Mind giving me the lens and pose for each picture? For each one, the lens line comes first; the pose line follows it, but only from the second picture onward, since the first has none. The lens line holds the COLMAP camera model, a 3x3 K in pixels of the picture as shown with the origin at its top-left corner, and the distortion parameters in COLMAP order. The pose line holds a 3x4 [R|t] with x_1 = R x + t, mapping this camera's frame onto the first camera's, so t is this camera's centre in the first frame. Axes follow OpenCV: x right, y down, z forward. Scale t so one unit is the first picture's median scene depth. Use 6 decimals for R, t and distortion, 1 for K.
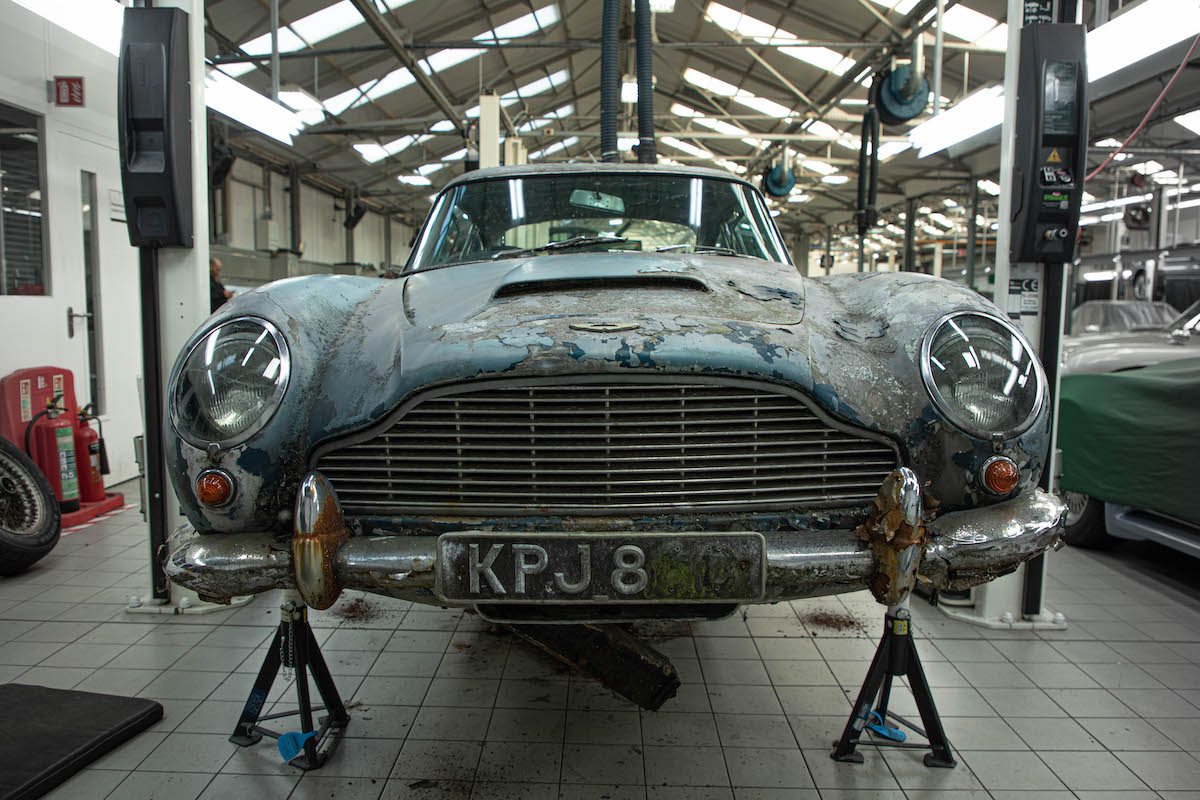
lens RADIAL K [[963.2, 0, 598.3], [0, 963.2, 404.2], [0, 0, 1]] dist [-0.016572, -0.001111]
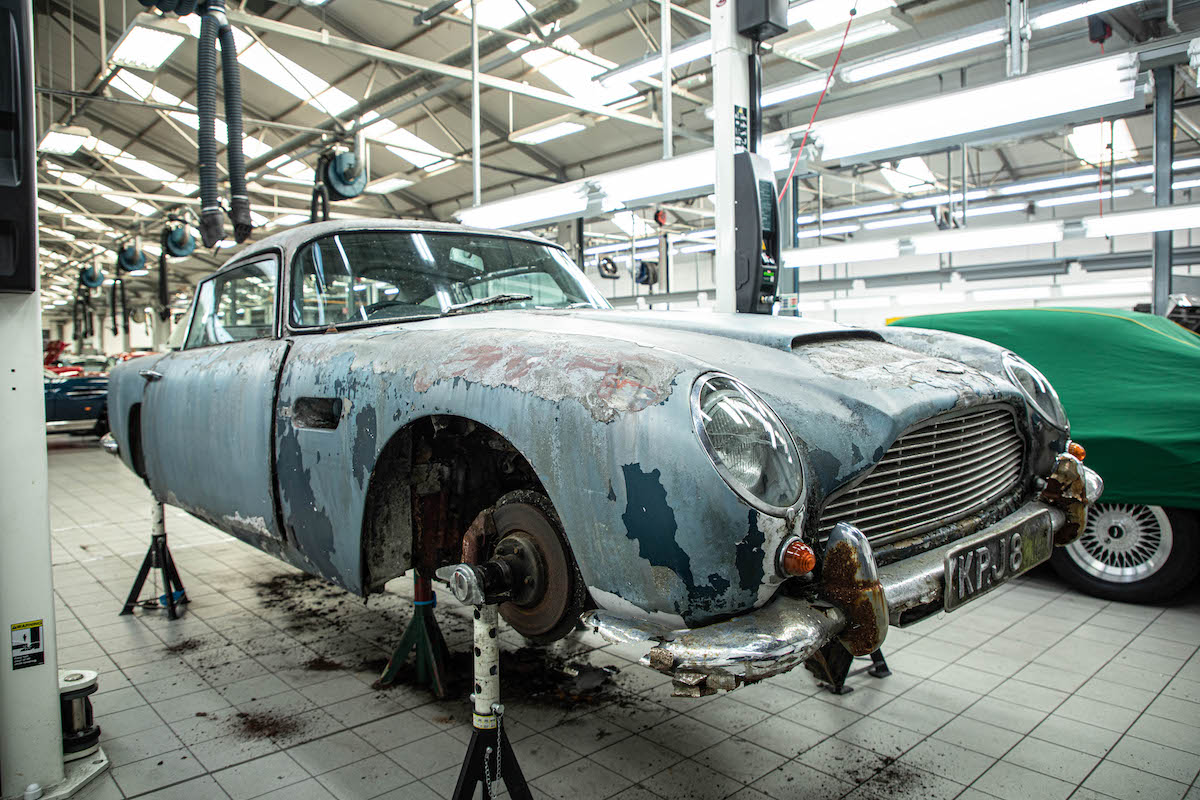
lens RADIAL K [[834.7, 0, 600.6], [0, 834.7, 389.4], [0, 0, 1]] dist [-0.063920, 0.020402]
pose [[0.729571, -0.052494, 0.681887, -0.157057], [0.094547, 0.995218, -0.024544, -0.010506], [-0.677338, 0.082377, 0.731046, 0.076607]]
